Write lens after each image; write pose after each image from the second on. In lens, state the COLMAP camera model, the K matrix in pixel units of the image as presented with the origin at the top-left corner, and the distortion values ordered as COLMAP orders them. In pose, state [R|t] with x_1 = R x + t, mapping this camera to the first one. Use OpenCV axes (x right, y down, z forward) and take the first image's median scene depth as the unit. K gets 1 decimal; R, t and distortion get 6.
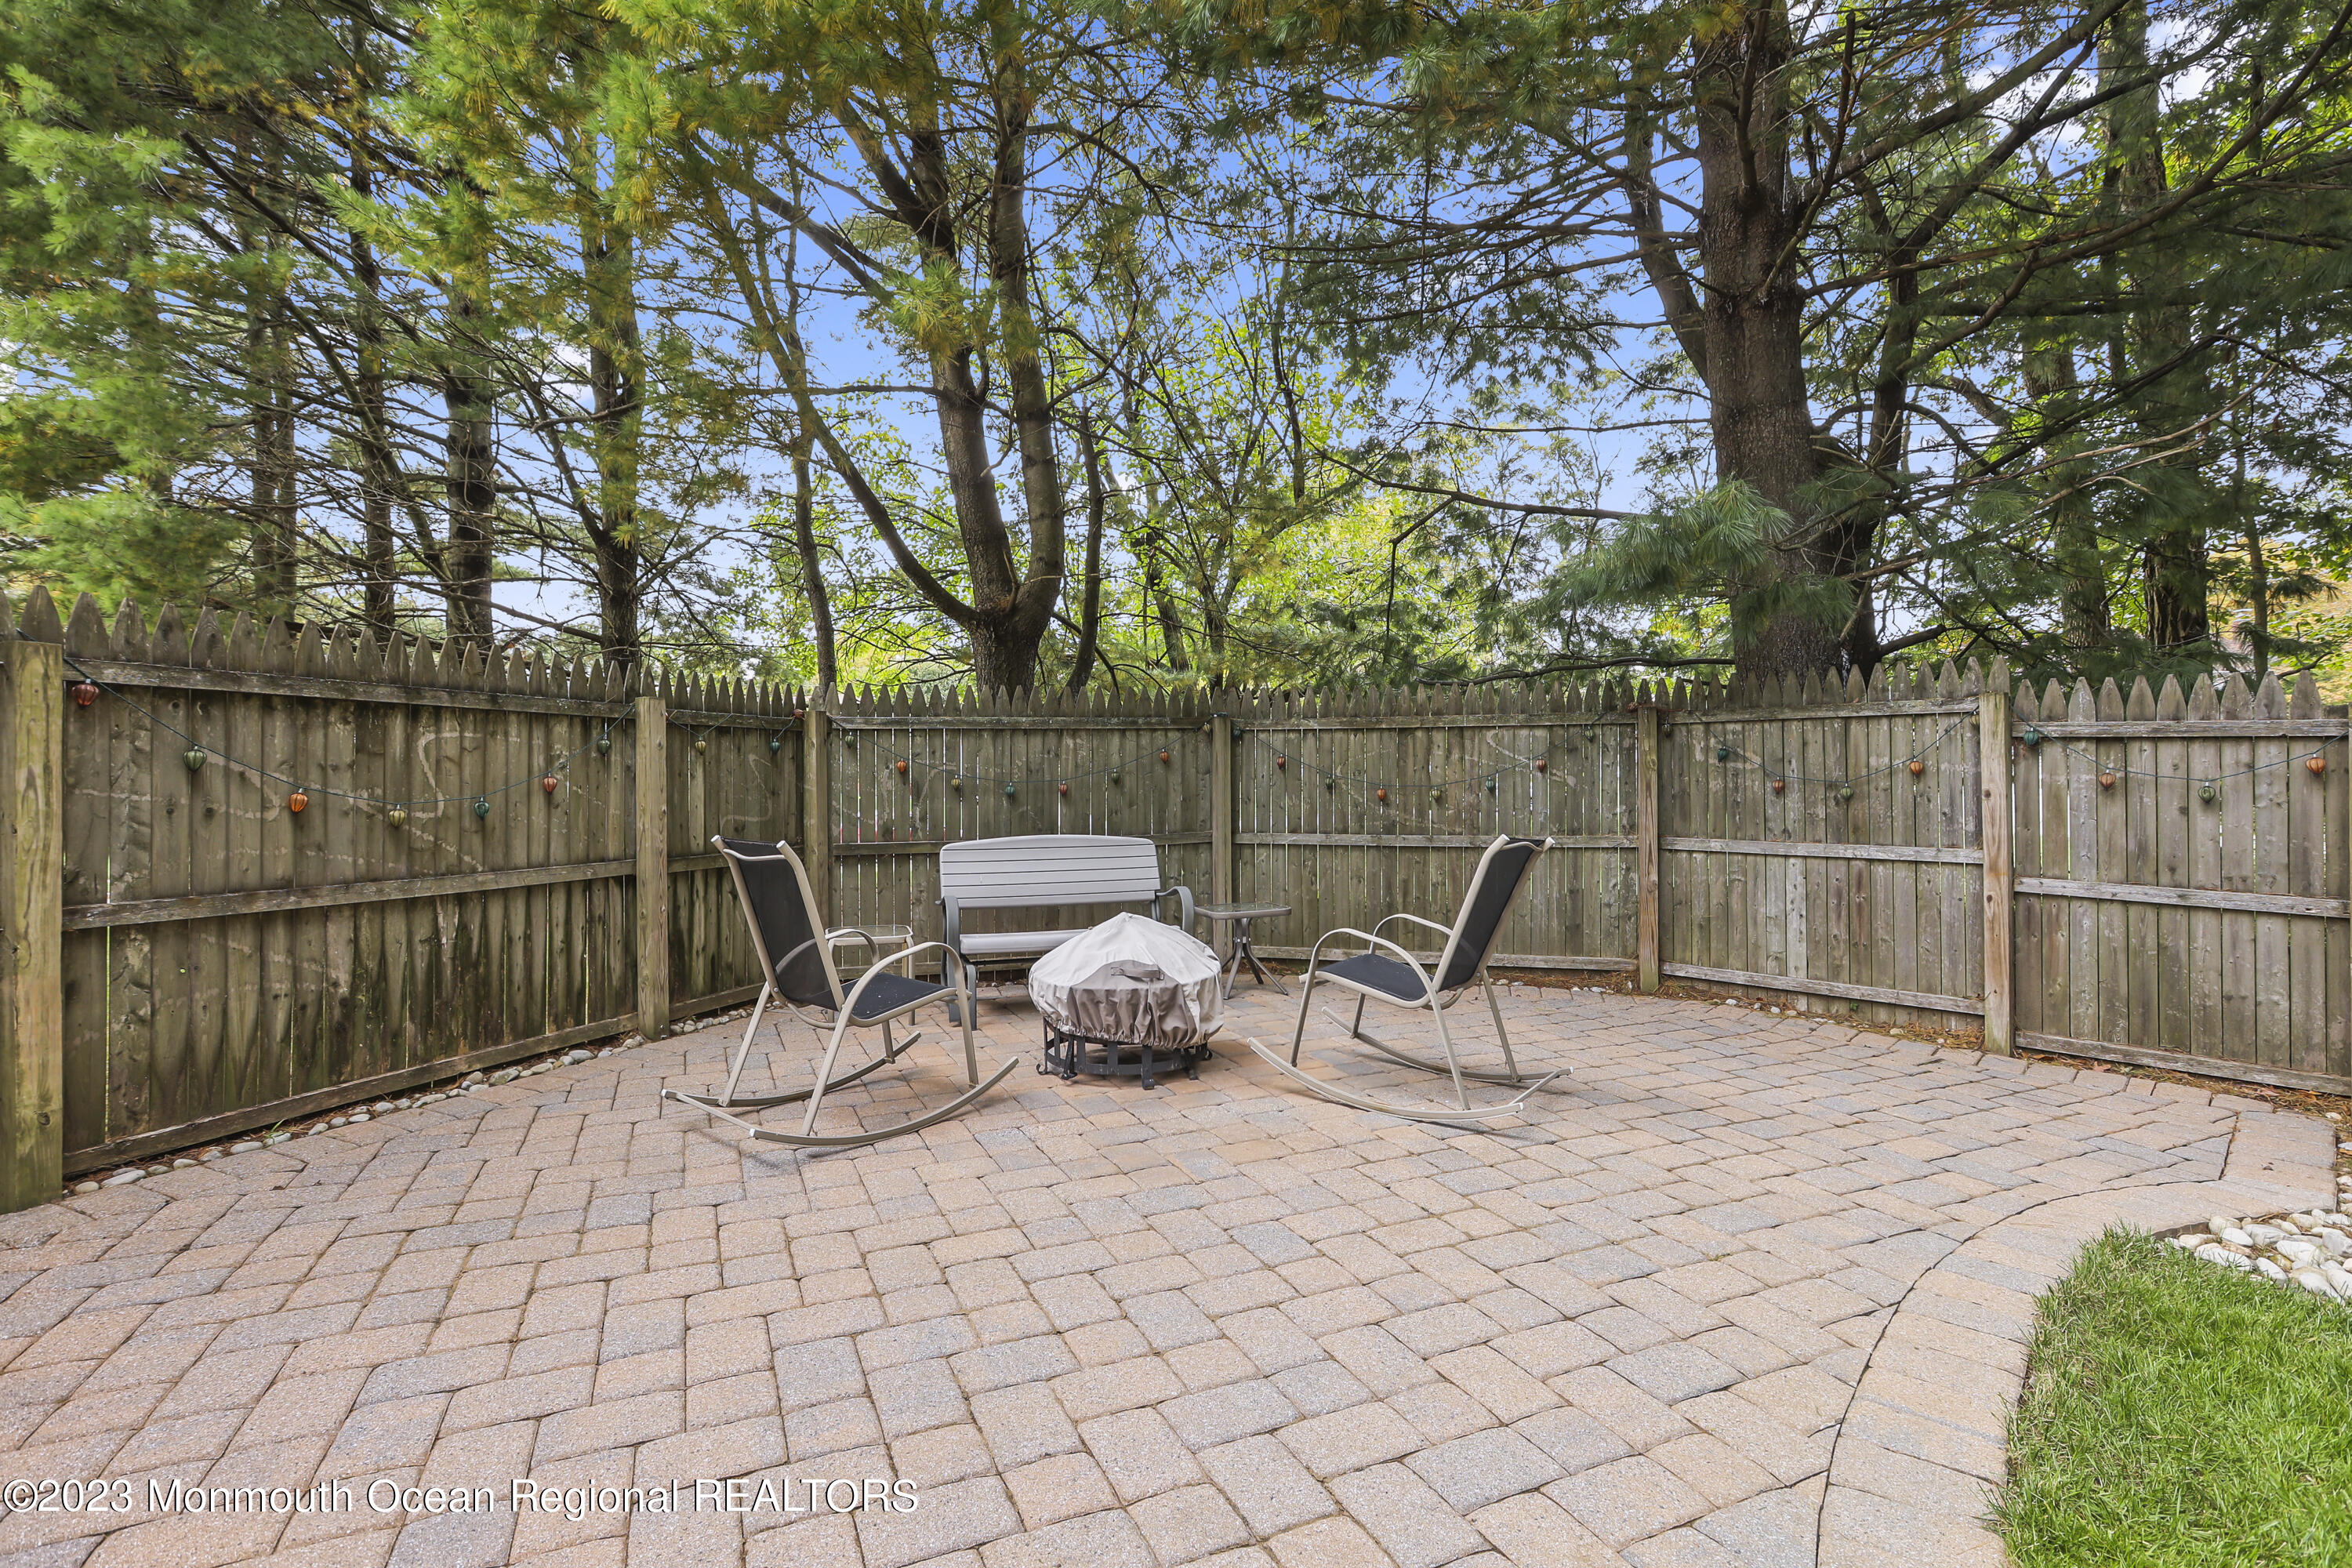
lens RADIAL K [[1063.8, 0, 1170.7], [0, 1063.8, 782.3], [0, 0, 1]] dist [-0.019138, 0.016854]
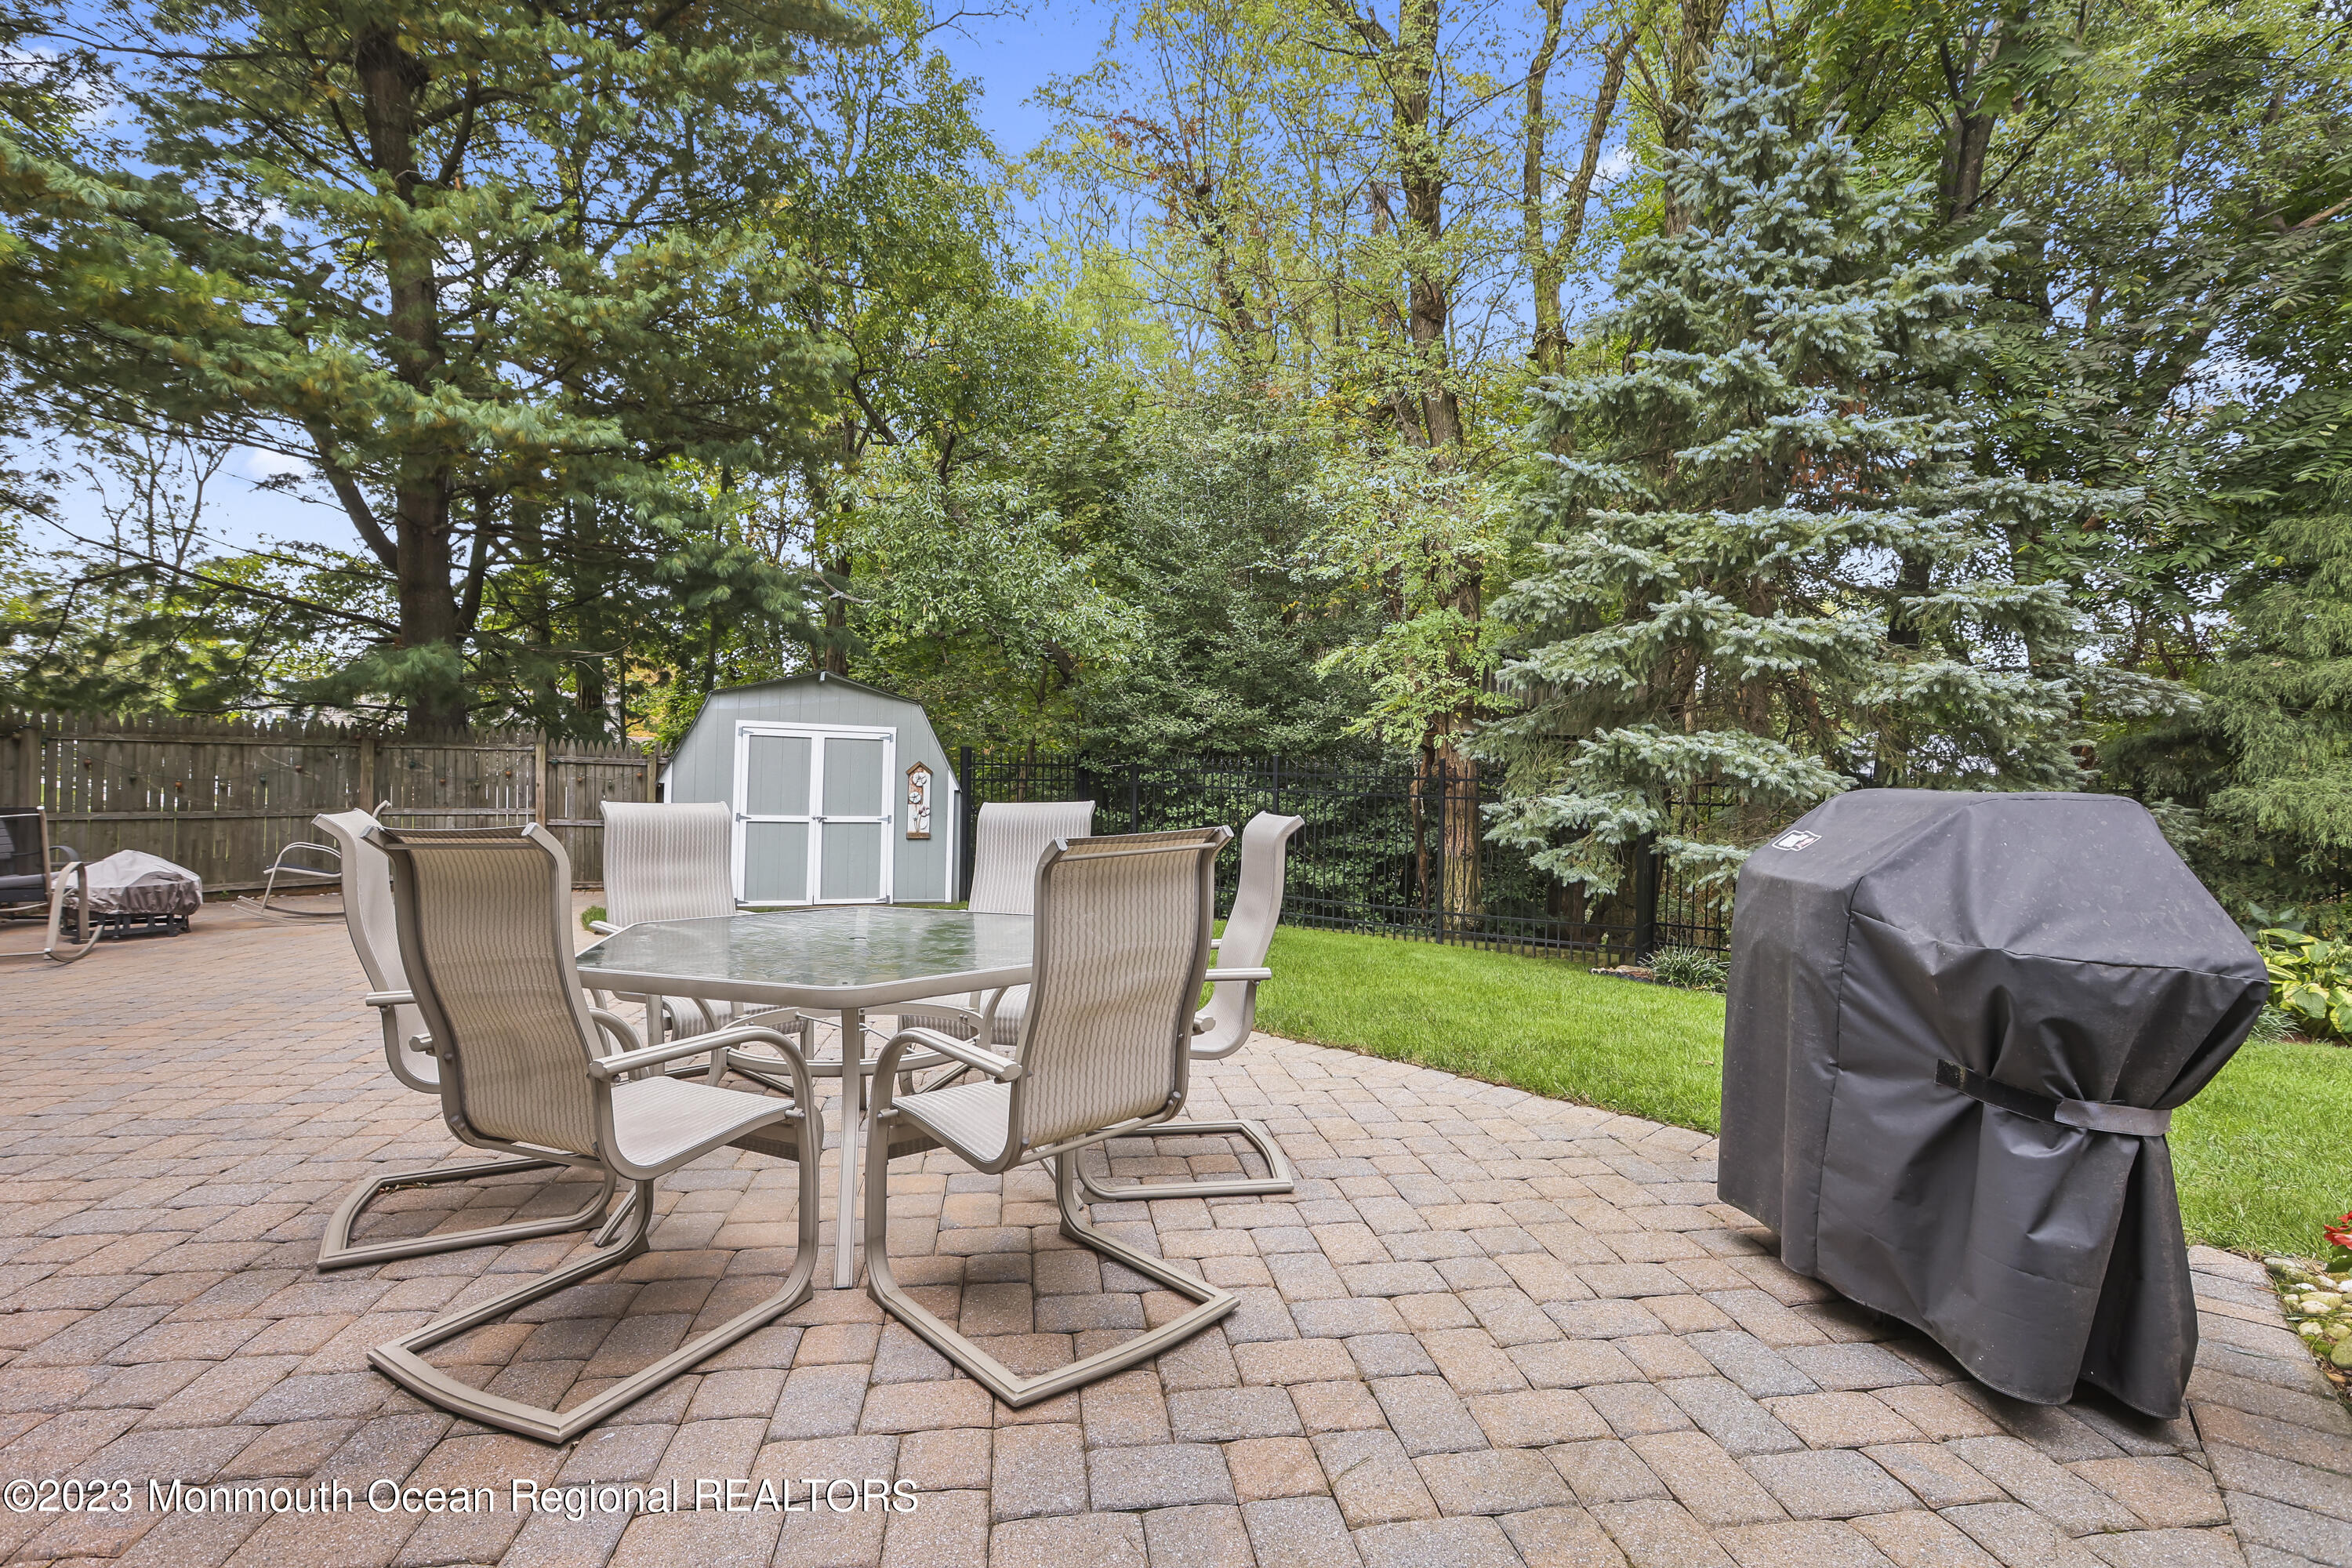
lens RADIAL K [[1063.8, 0, 1176.0], [0, 1063.8, 780.4], [0, 0, 1]] dist [-0.019138, 0.016854]
pose [[0.282610, 0.006858, 0.959210, -1.102807], [-0.009722, 0.999944, -0.004285, -0.003213], [-0.959186, -0.008114, 0.282661, -1.048510]]
